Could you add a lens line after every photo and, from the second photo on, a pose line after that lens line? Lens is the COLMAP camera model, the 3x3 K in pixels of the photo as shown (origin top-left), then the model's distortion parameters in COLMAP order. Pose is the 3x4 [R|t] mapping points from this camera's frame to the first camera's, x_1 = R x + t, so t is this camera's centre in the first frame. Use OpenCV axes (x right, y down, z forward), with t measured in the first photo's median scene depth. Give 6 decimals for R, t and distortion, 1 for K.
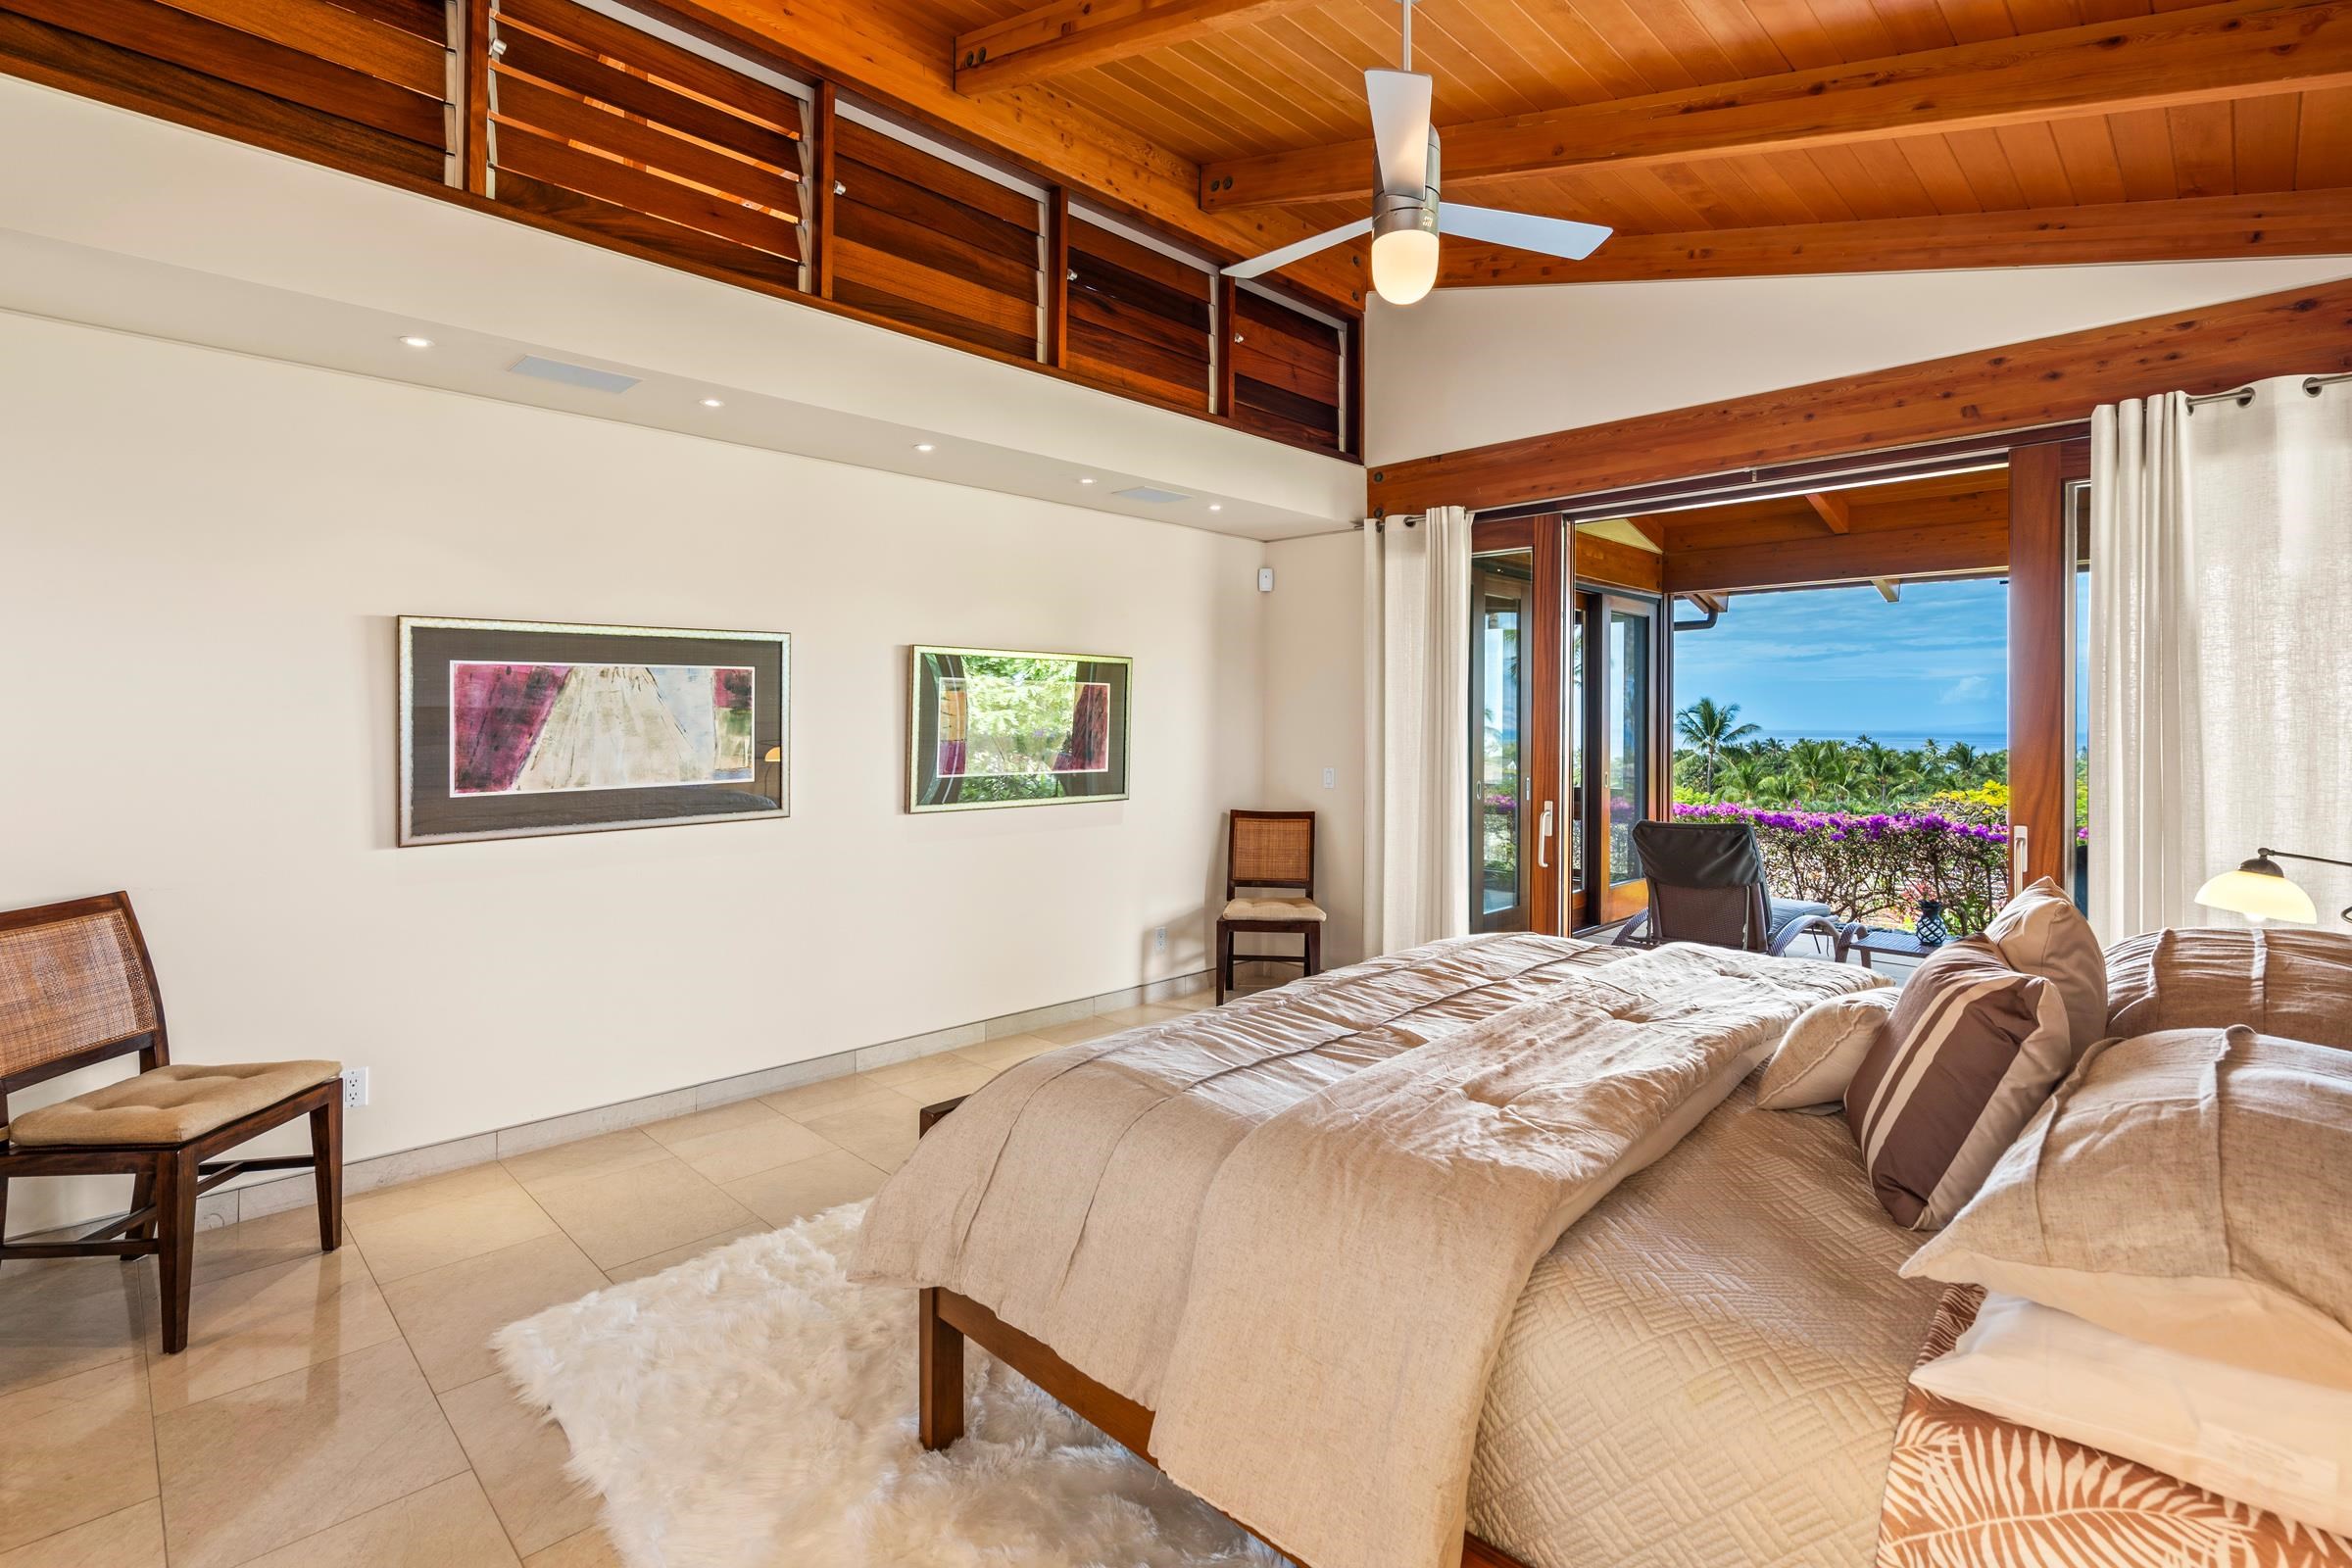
lens RADIAL K [[1075.0, 0, 1179.7], [0, 1075.0, 697.1], [0, 0, 1]] dist [-0.000357, 0.000214]
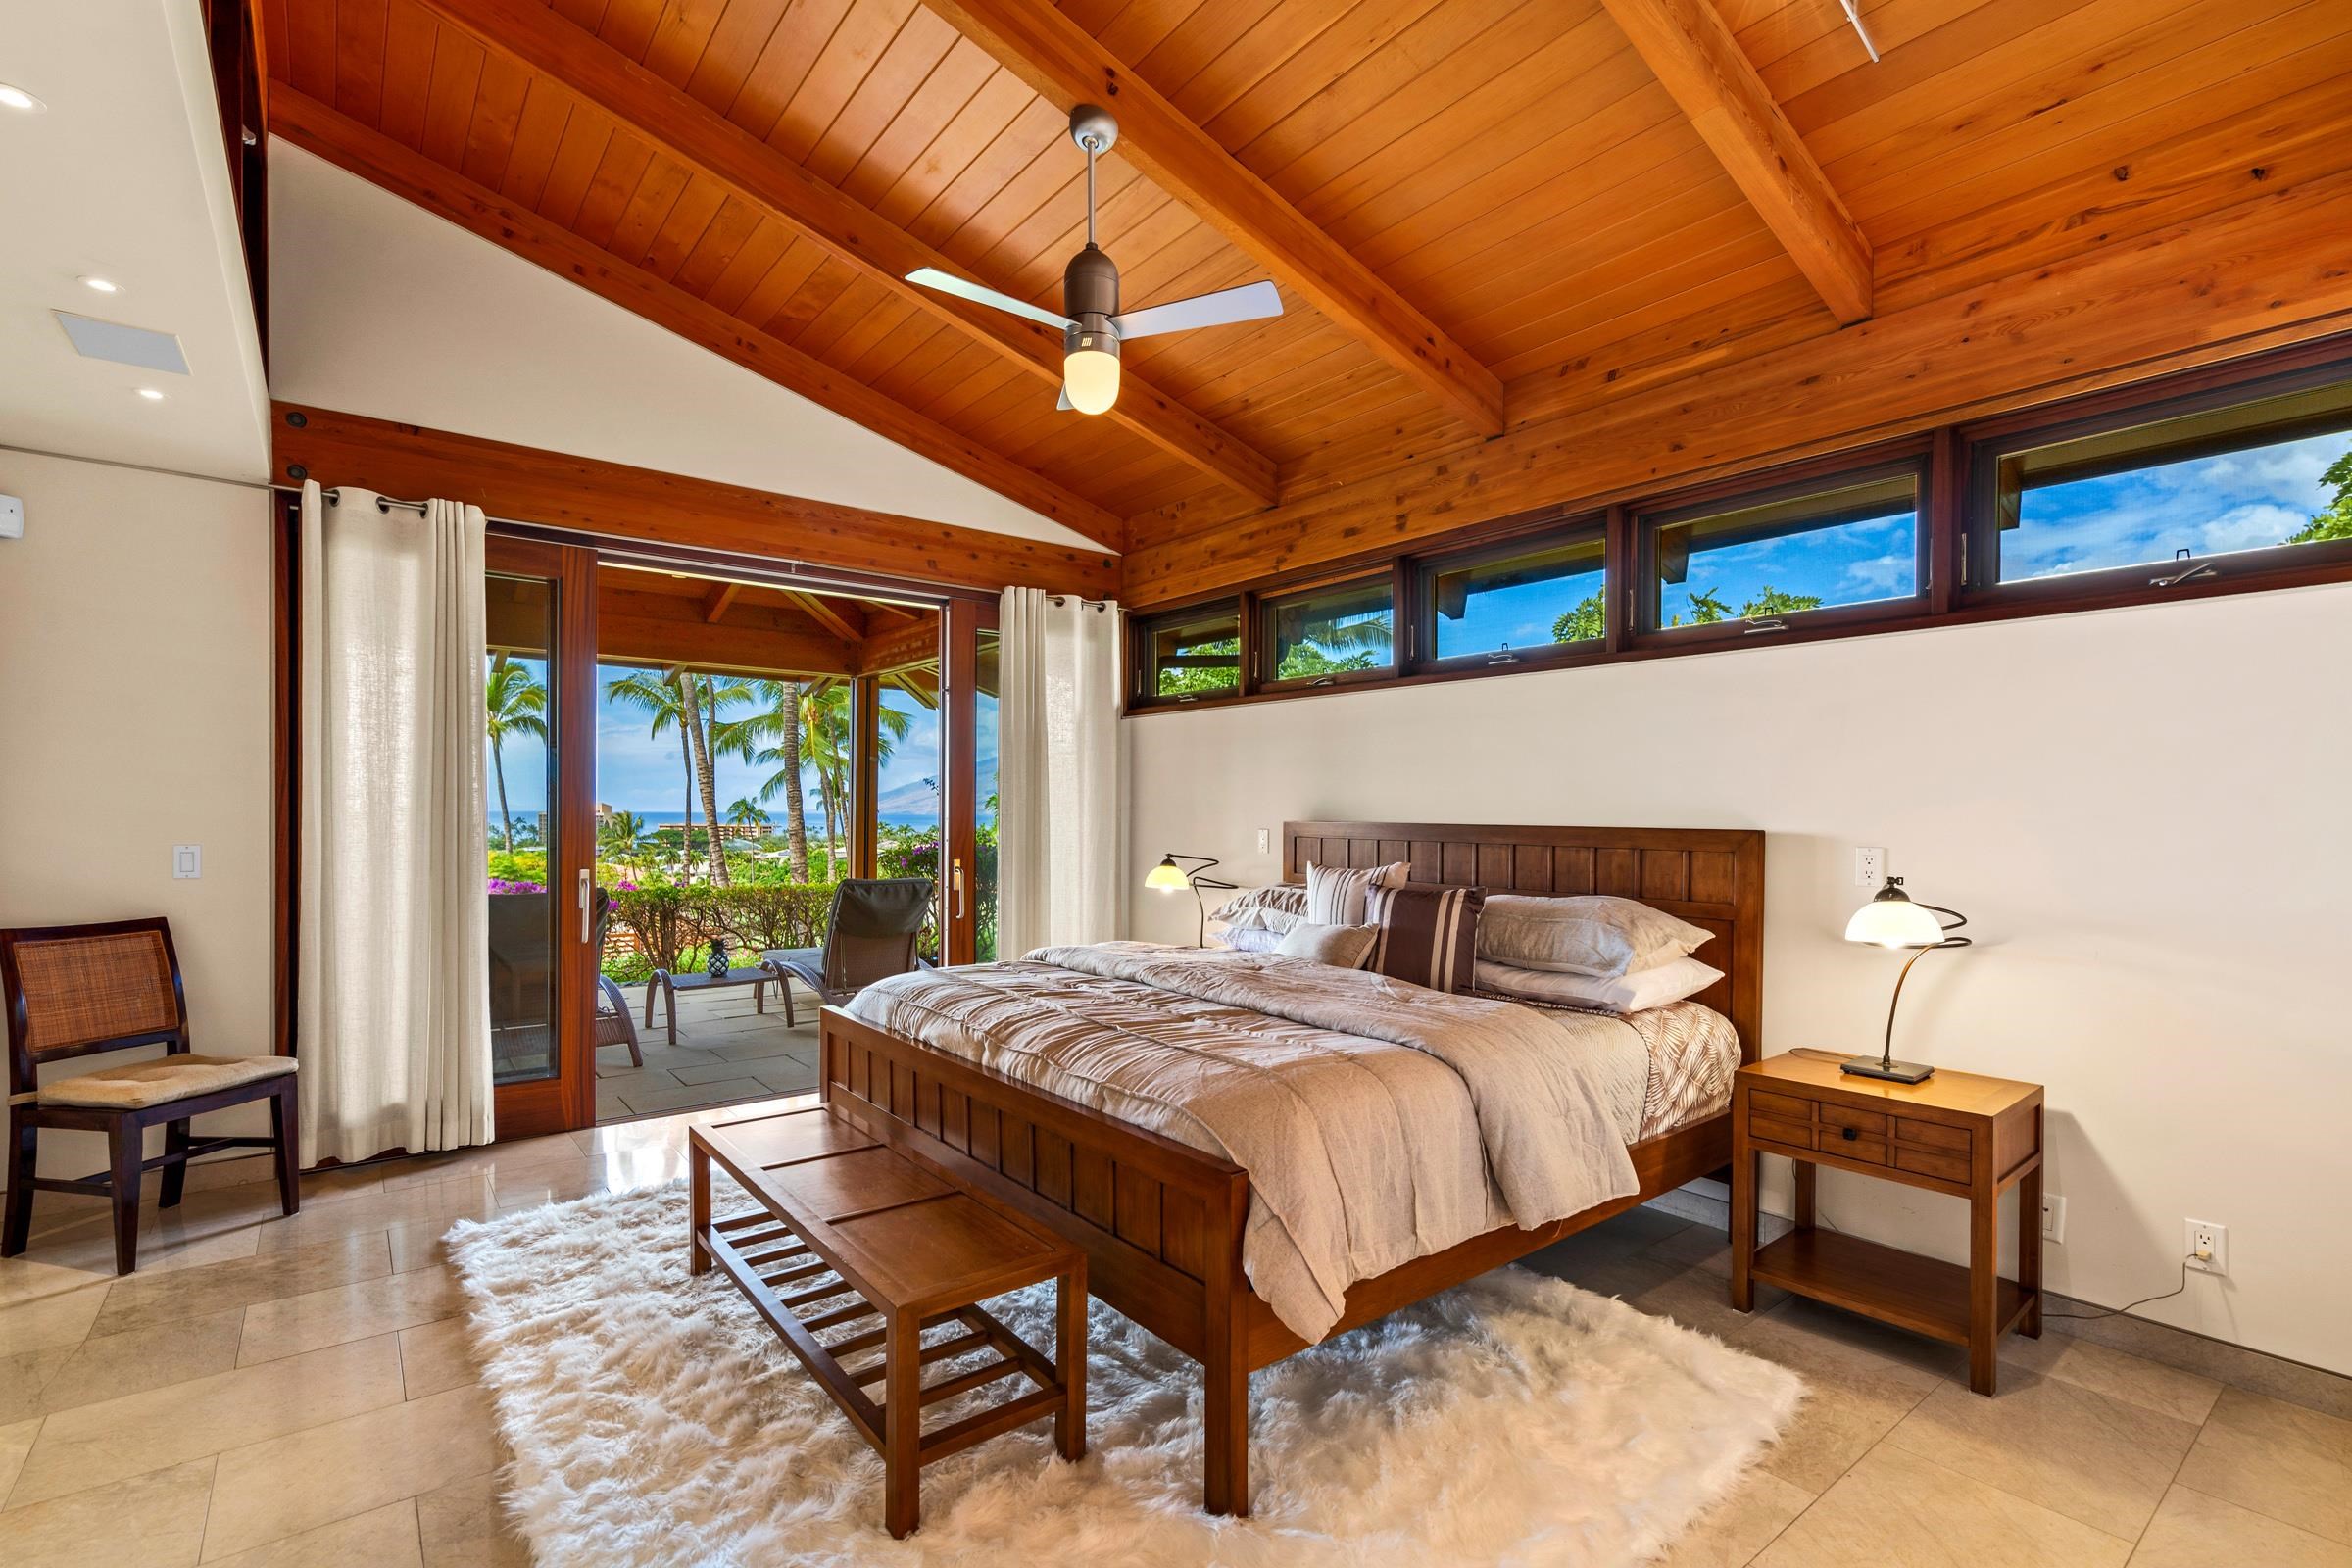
lens RADIAL K [[1075.0, 0, 1175.0], [0, 1075.0, 807.8], [0, 0, 1]] dist [-0.000357, 0.000214]
pose [[0.131463, -0.007348, 0.991294, -0.480419], [-0.032306, 0.999410, 0.011693, 0.019241], [-0.990794, -0.033562, 0.131148, 0.390610]]
